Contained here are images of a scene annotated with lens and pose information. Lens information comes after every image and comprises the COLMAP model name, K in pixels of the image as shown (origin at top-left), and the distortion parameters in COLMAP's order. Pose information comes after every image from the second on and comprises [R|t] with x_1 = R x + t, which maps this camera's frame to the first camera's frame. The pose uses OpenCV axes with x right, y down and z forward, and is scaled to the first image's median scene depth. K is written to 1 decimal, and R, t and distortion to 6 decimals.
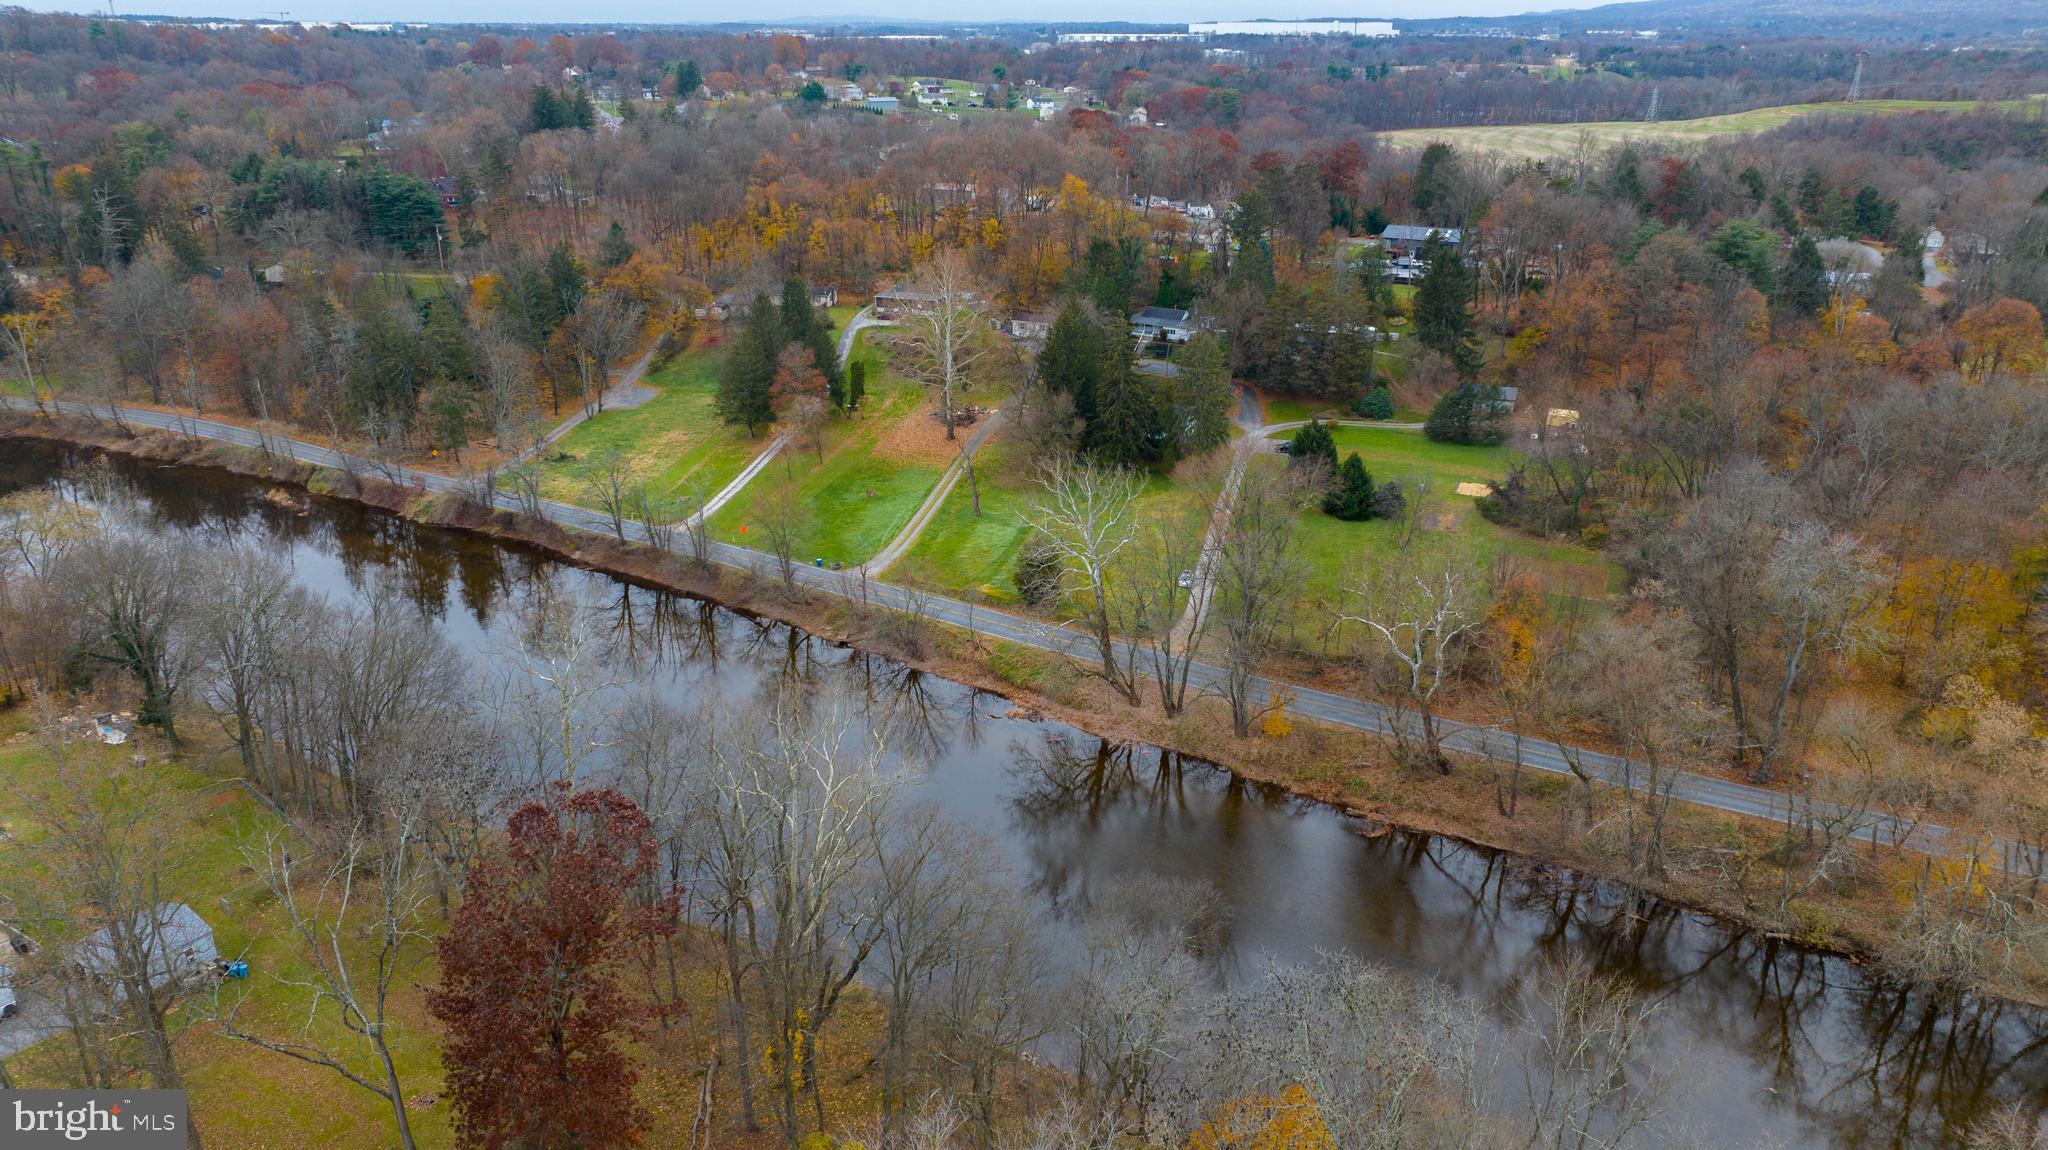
lens RADIAL K [[1460.8, 0, 1024.0], [0, 1460.8, 575.0], [0, 0, 1]] dist [-0.041371, 0.046763]
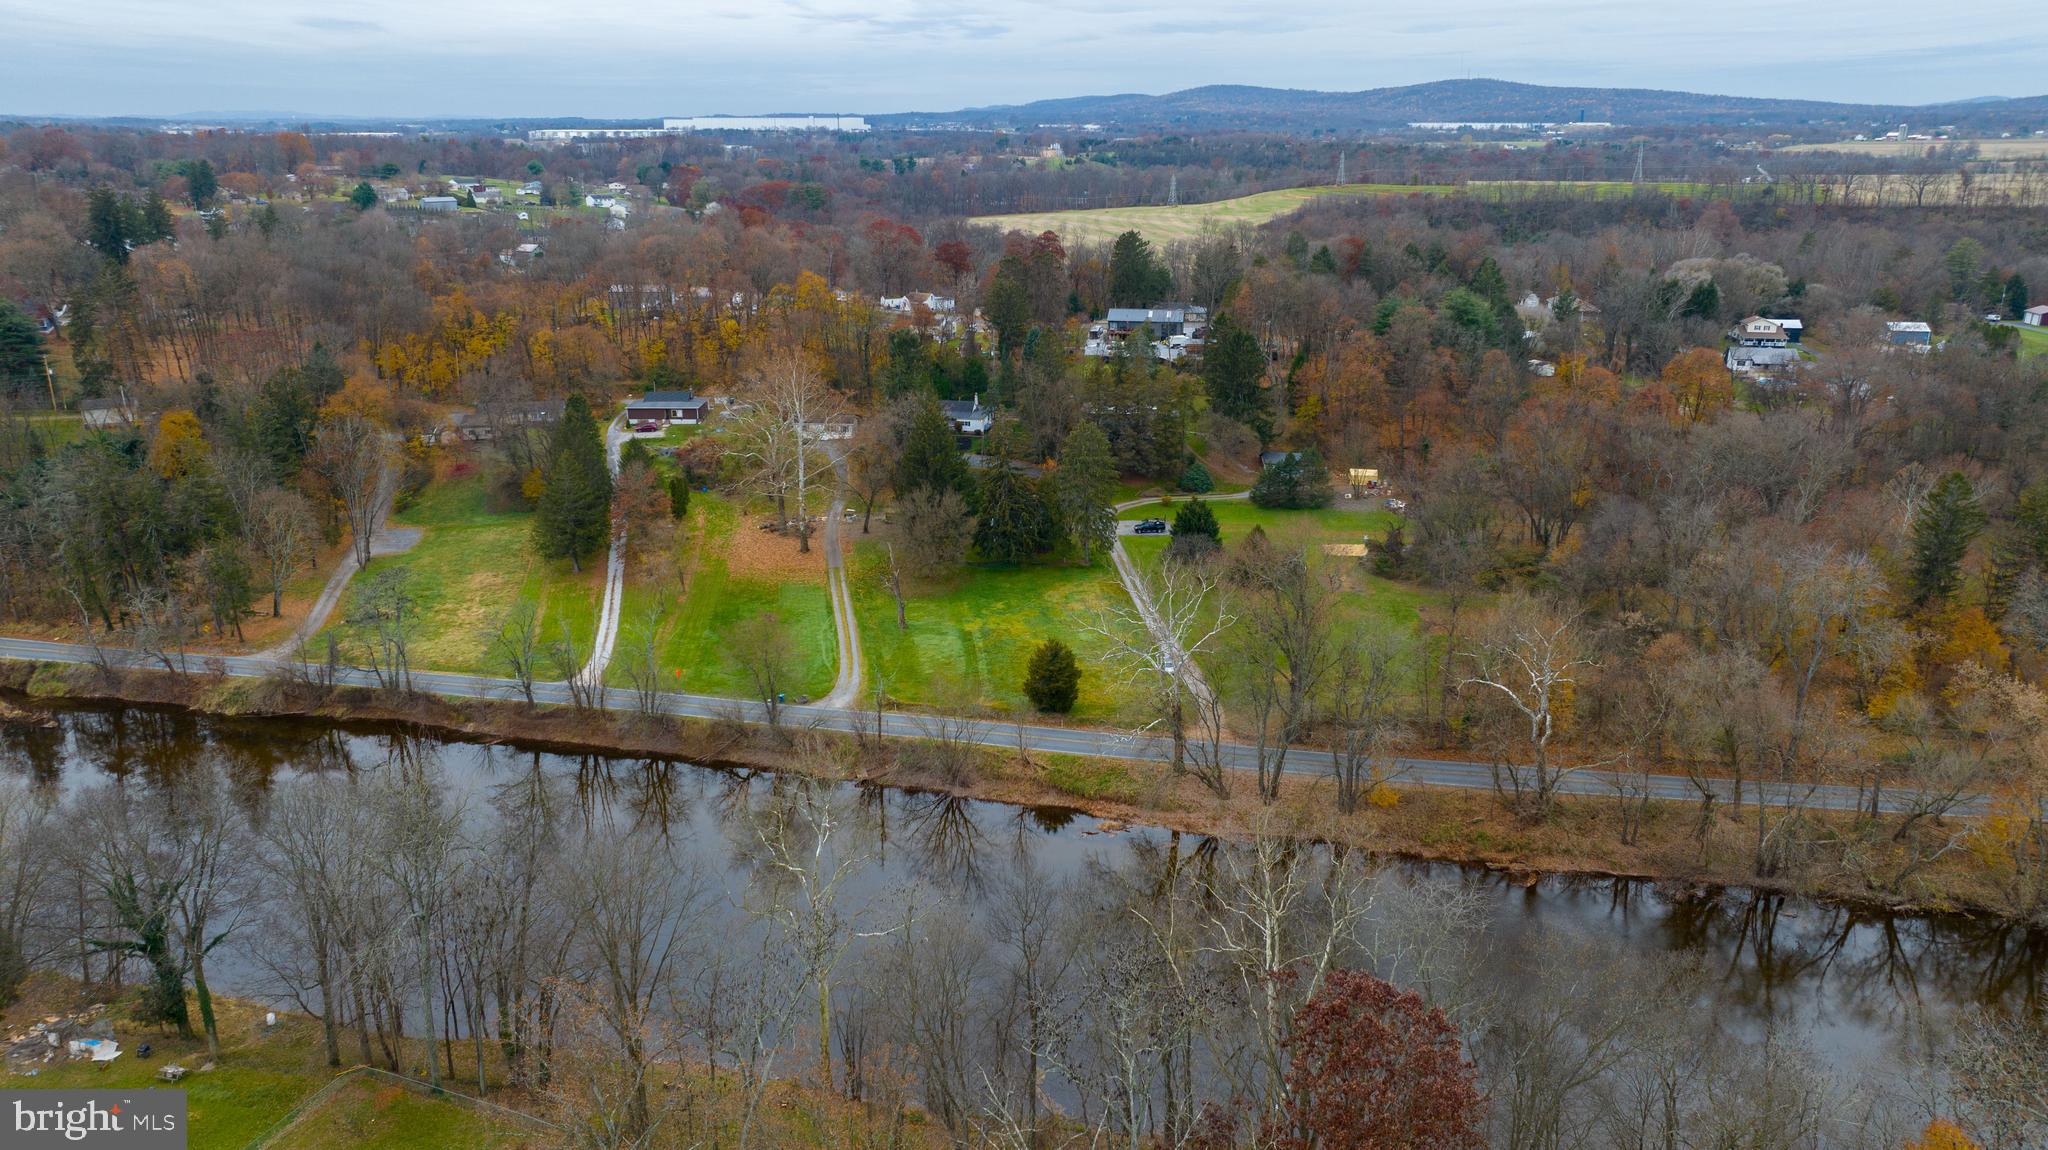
lens RADIAL K [[1460.8, 0, 1024.0], [0, 1460.8, 575.0], [0, 0, 1]] dist [-0.041371, 0.046763]
pose [[0.934824, -0.102752, 0.339921, -0.234117], [0.122626, 0.991746, -0.037449, -0.025265], [-0.333267, 0.076691, 0.939708, 0.068724]]
